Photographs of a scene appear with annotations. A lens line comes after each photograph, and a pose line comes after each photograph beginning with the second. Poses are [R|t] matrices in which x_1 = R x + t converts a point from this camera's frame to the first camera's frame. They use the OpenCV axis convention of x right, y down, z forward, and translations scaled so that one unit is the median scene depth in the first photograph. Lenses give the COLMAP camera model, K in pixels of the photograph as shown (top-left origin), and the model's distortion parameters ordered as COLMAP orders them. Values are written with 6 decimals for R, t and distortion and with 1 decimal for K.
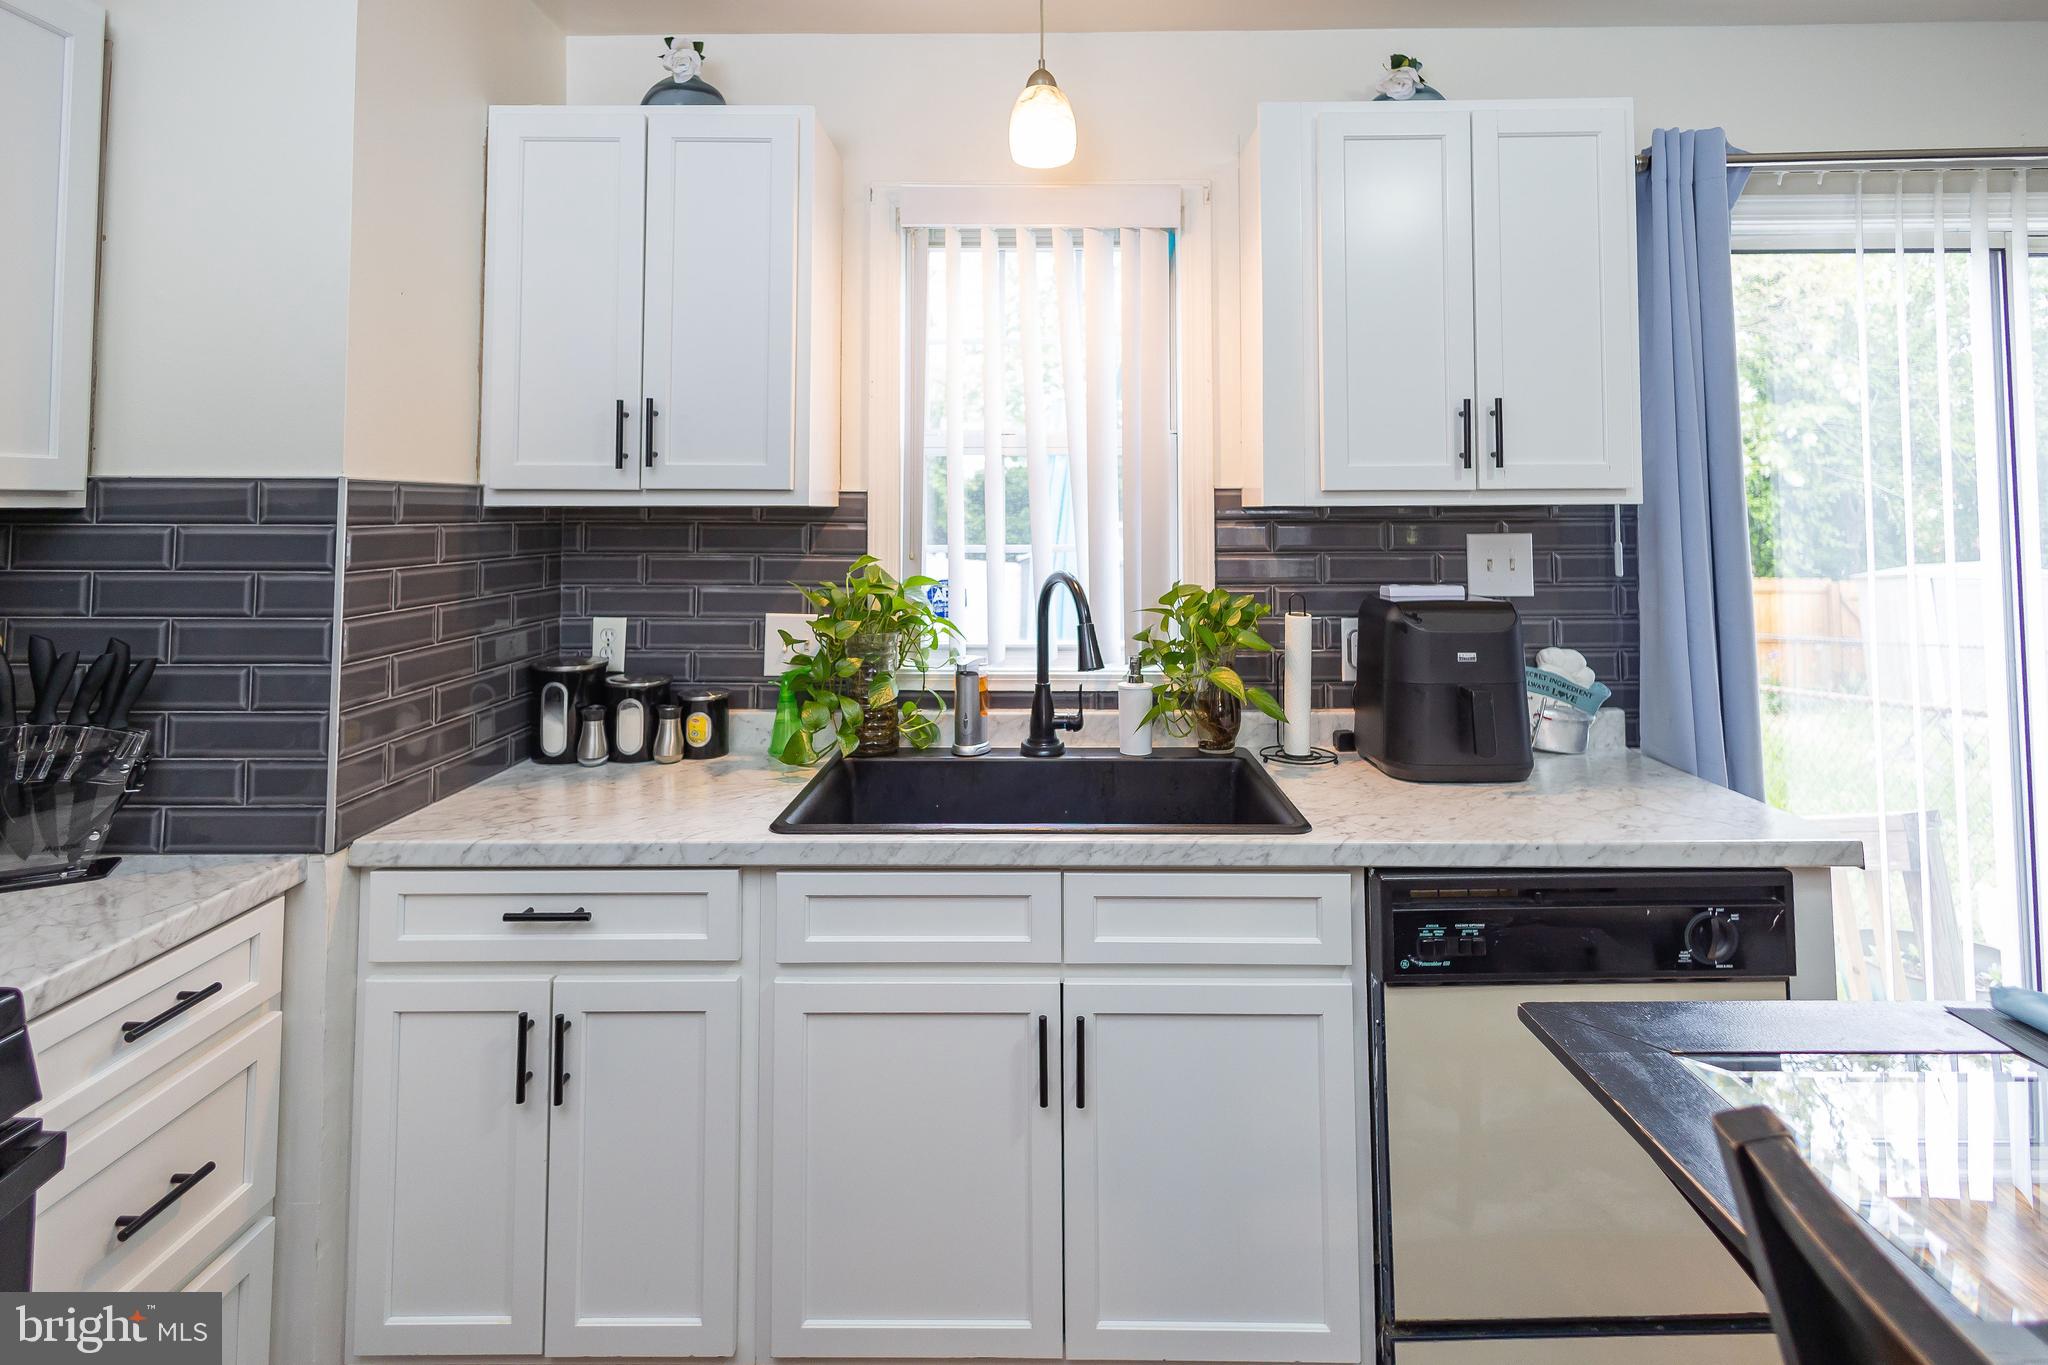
lens RADIAL K [[1035.8, 0, 1063.4], [0, 1035.8, 473.4], [0, 0, 1]] dist [0.018433, 0.001804]
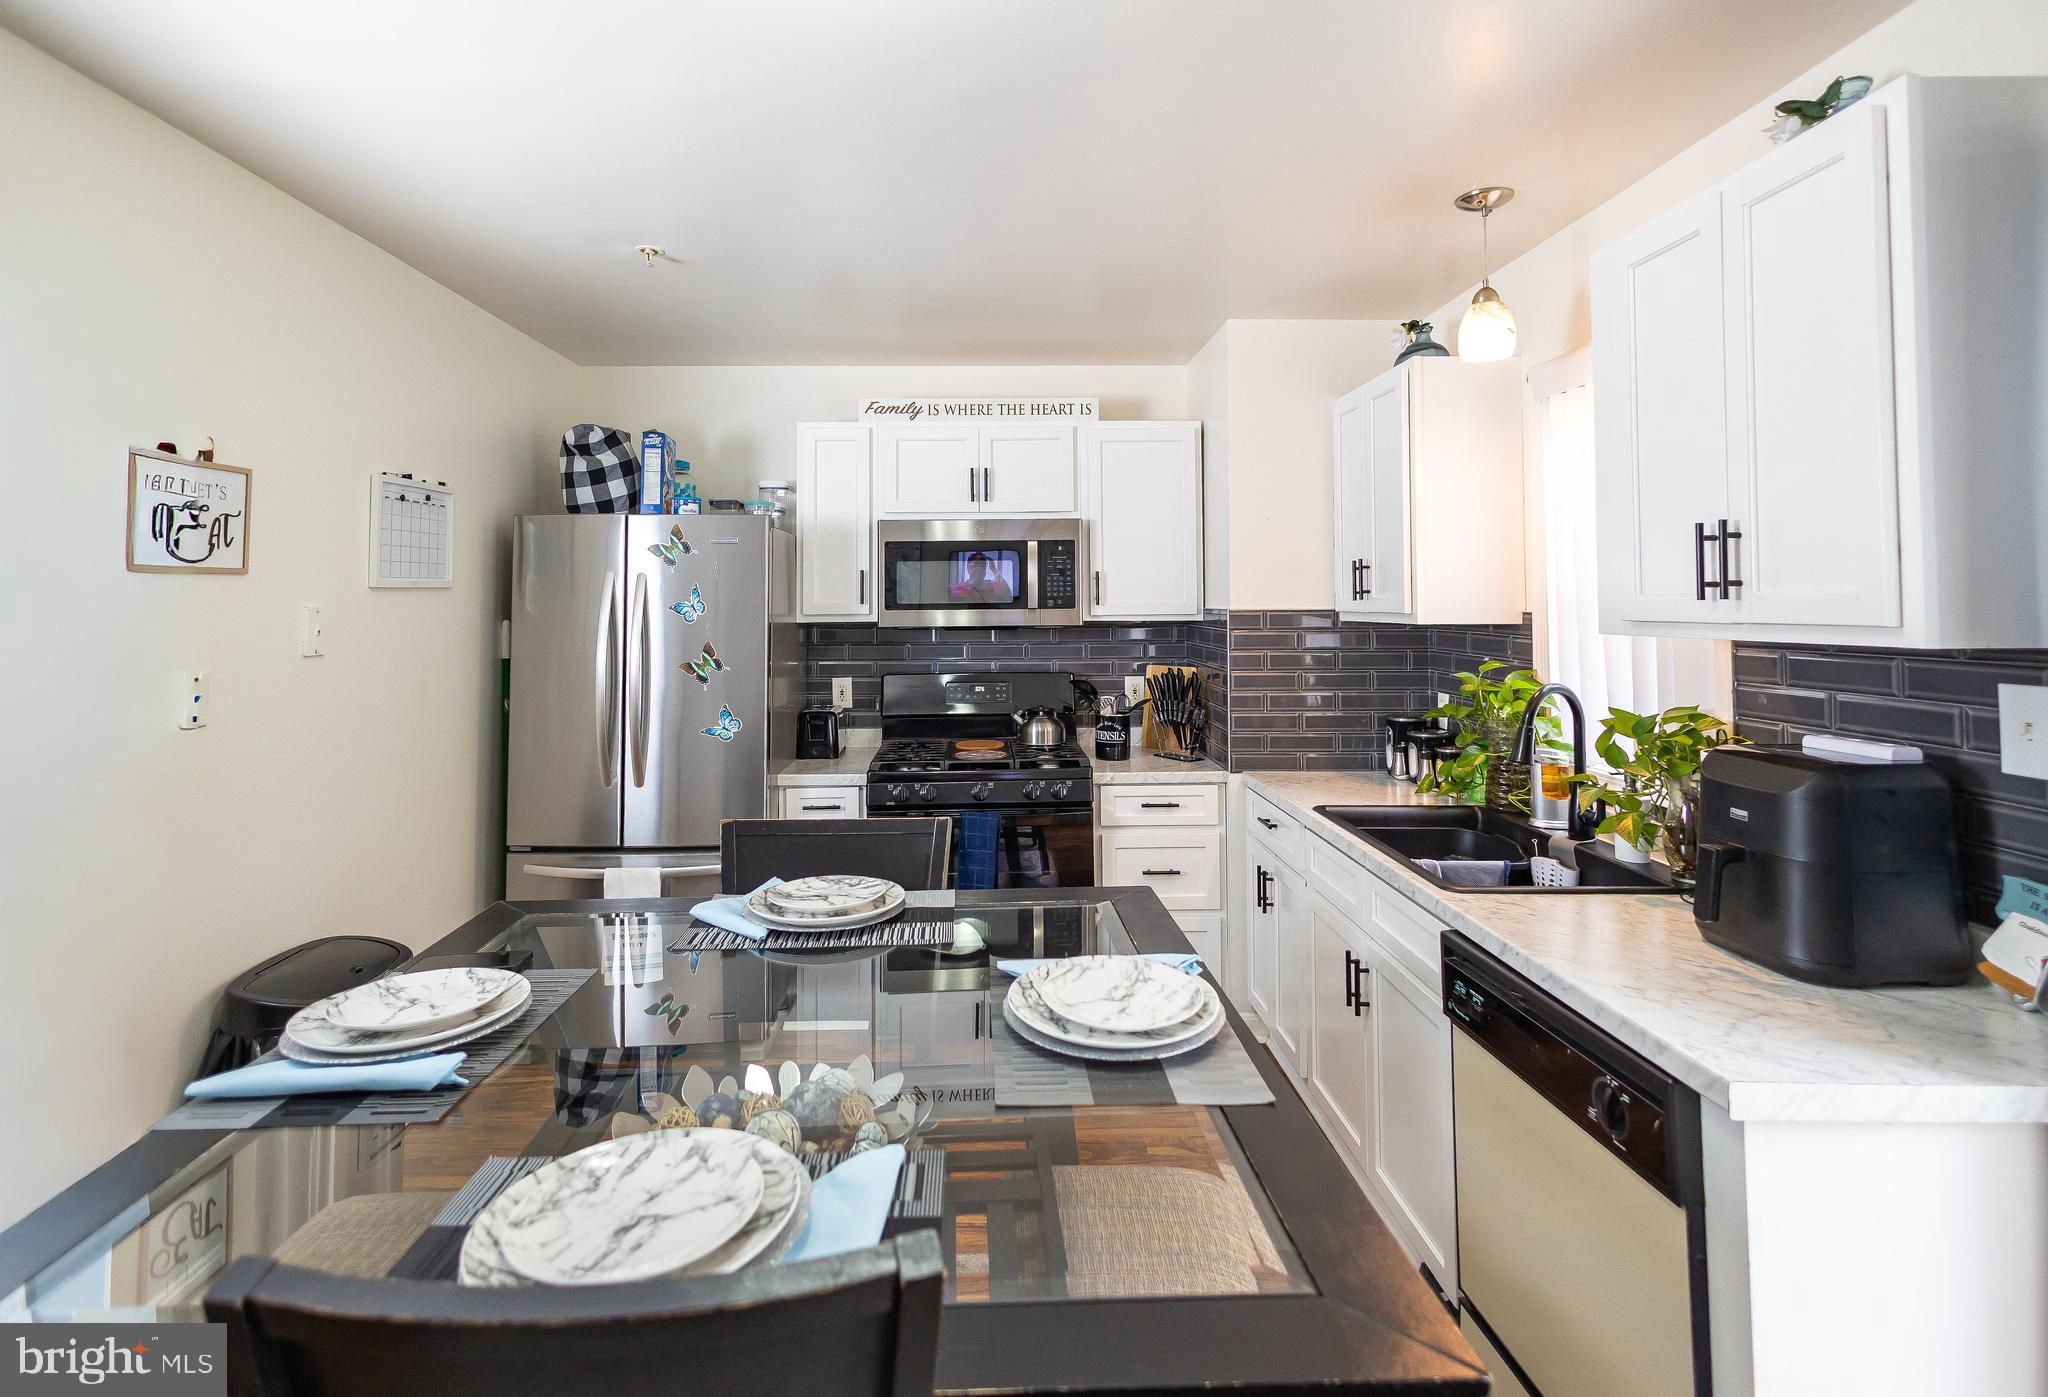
lens RADIAL K [[988.8, 0, 965.2], [0, 988.8, 564.0], [0, 0, 1]] dist [0.004026, -0.002271]
pose [[0.007301, -0.039028, -0.999211, 1.130412], [0.039532, 0.998468, -0.038710, -0.025964], [0.999192, -0.039218, 0.008833, 0.318630]]
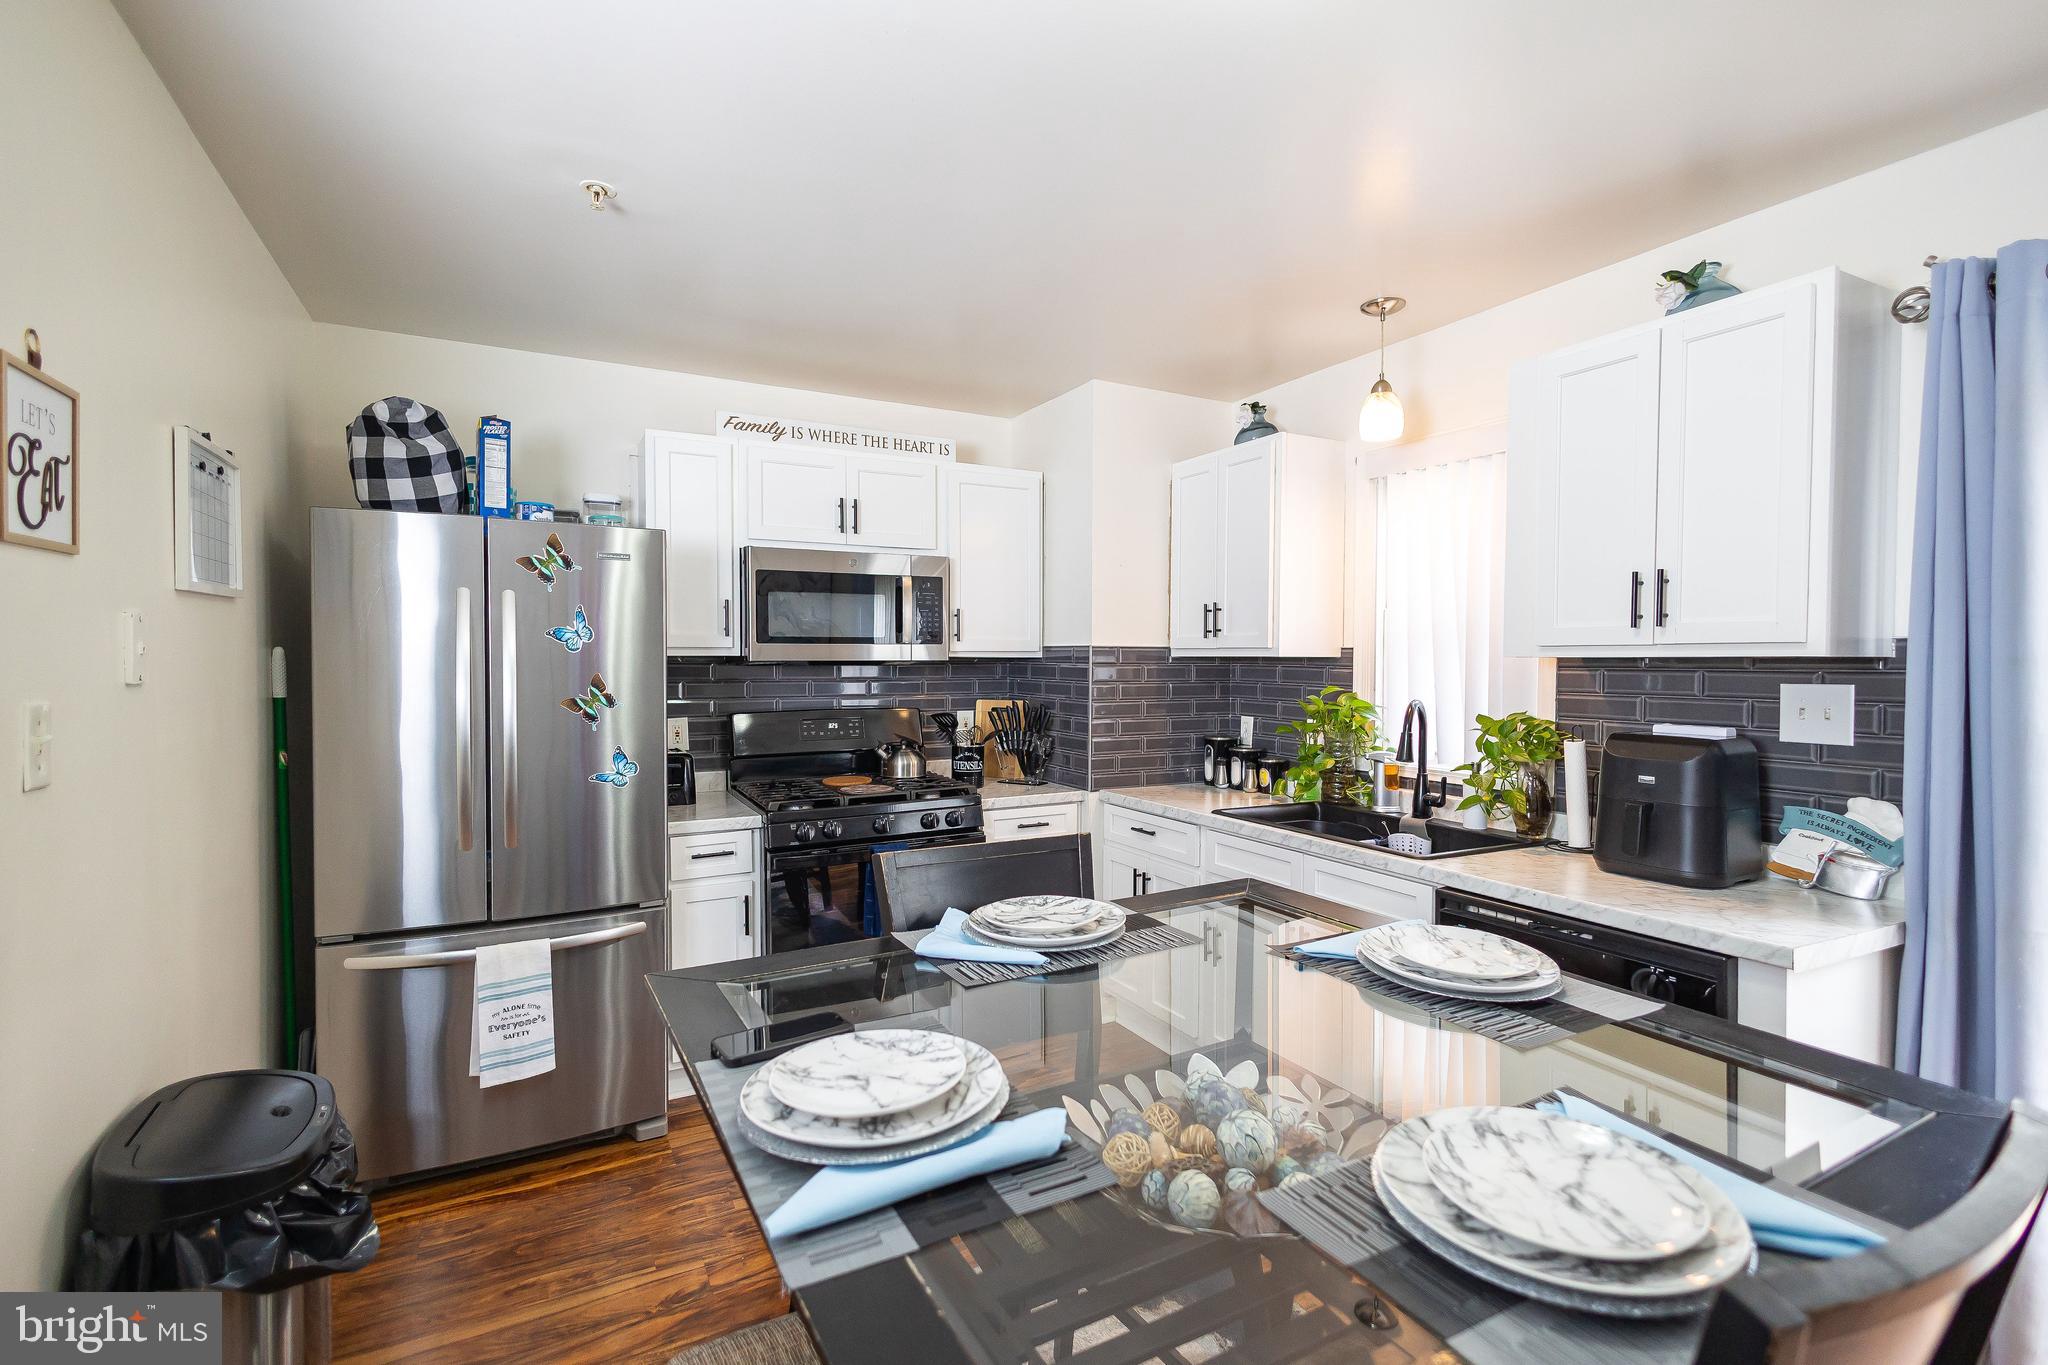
lens RADIAL K [[942.0, 0, 1007.2], [0, 942.0, 676.0], [0, 0, 1]] dist [0.008210, -0.000720]
pose [[0.463302, 0.020014, -0.885974, 0.949686], [0.027548, 0.998937, 0.036971, -0.008891], [0.885772, -0.041536, 0.462258, -0.177437]]
